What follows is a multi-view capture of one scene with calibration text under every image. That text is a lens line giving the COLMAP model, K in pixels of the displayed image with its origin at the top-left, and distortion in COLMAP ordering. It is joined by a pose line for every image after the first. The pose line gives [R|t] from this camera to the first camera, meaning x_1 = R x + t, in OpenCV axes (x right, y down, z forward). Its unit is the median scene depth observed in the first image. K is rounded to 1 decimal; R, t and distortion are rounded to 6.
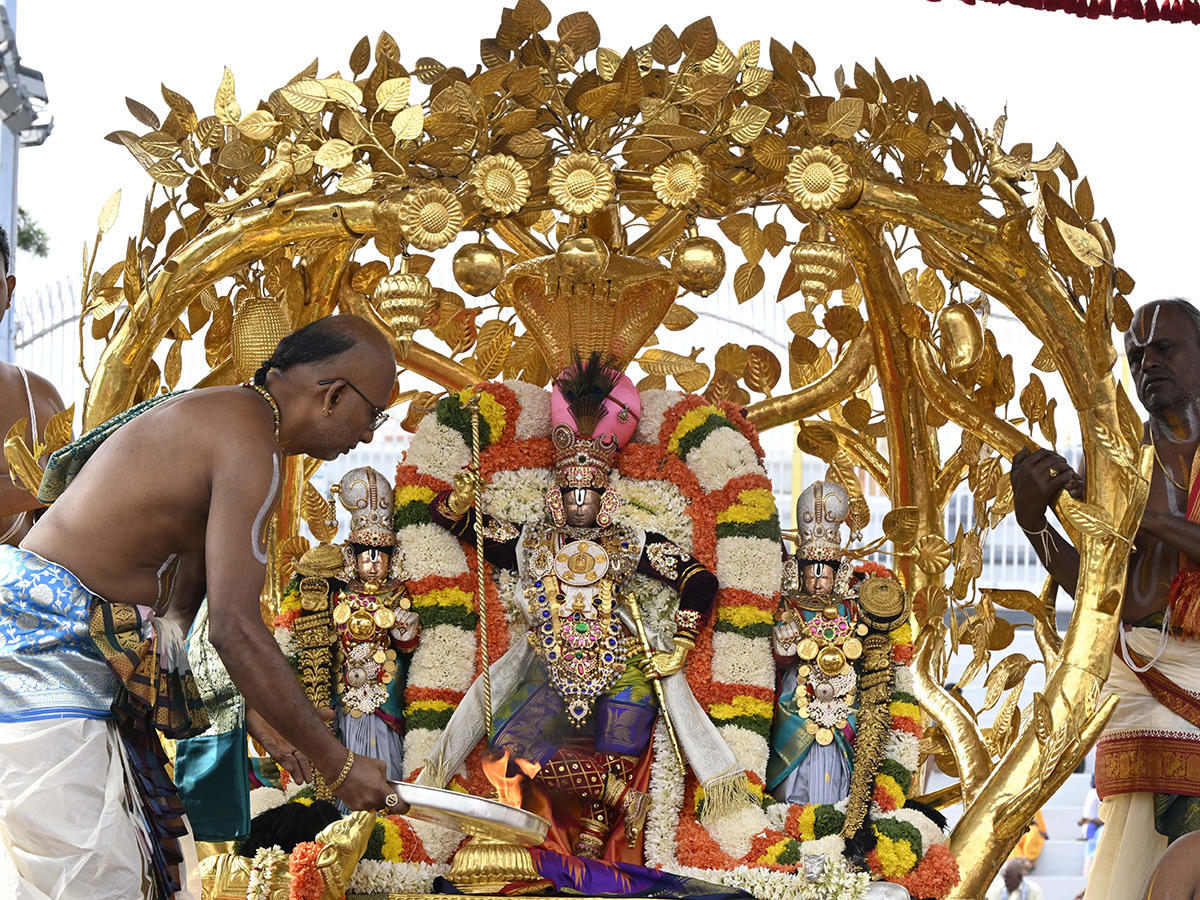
lens RADIAL K [[3672.6, 0, 600.0], [0, 3672.6, 450.0], [0, 0, 1]] dist [-0.061842, 1.143386]
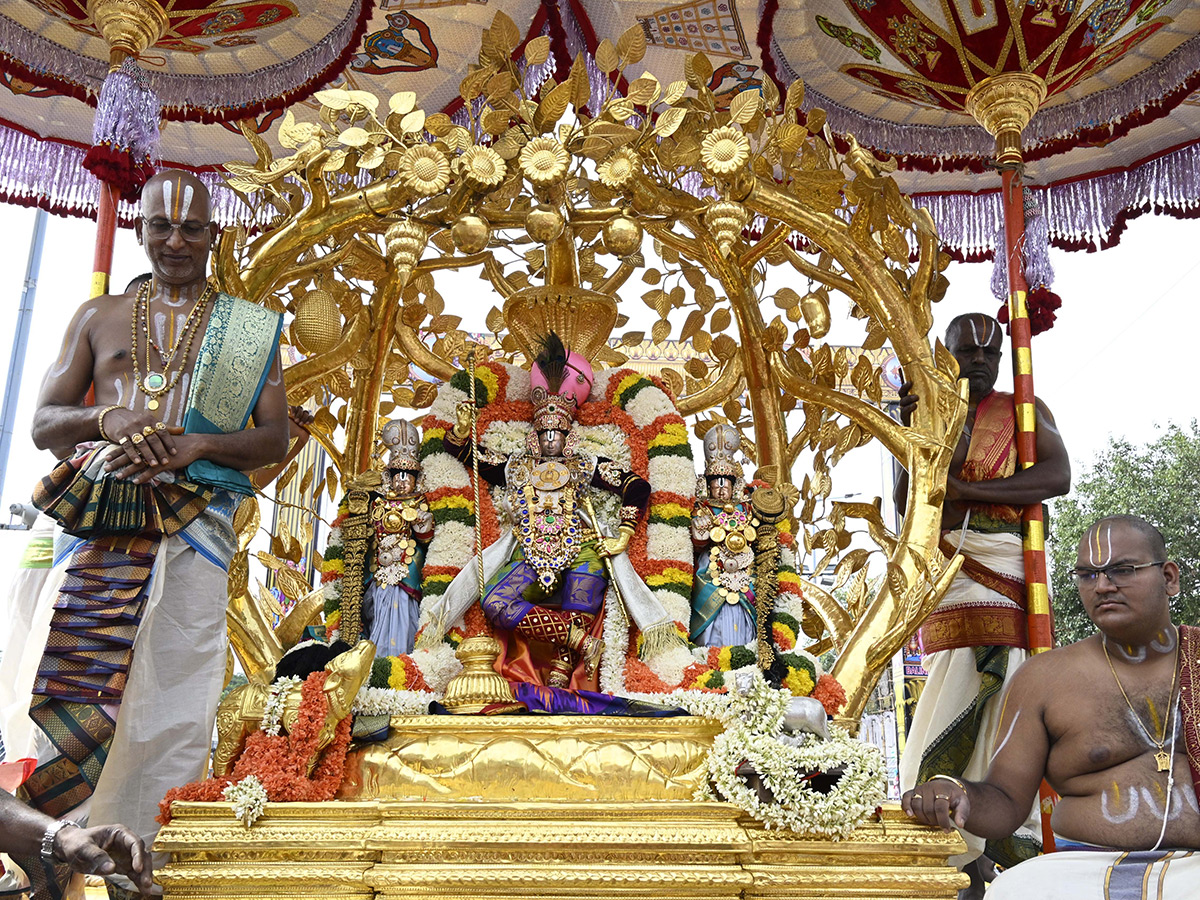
lens RADIAL K [[1098.2, 0, 585.7], [0, 1098.2, 481.1], [0, 0, 1]] dist [0.005367, 0.005913]
pose [[0.999914, -0.013084, 0.001261, 0.007437], [0.013137, 0.991293, -0.131019, 0.087333], [0.000465, 0.131024, 0.991379, 0.592864]]
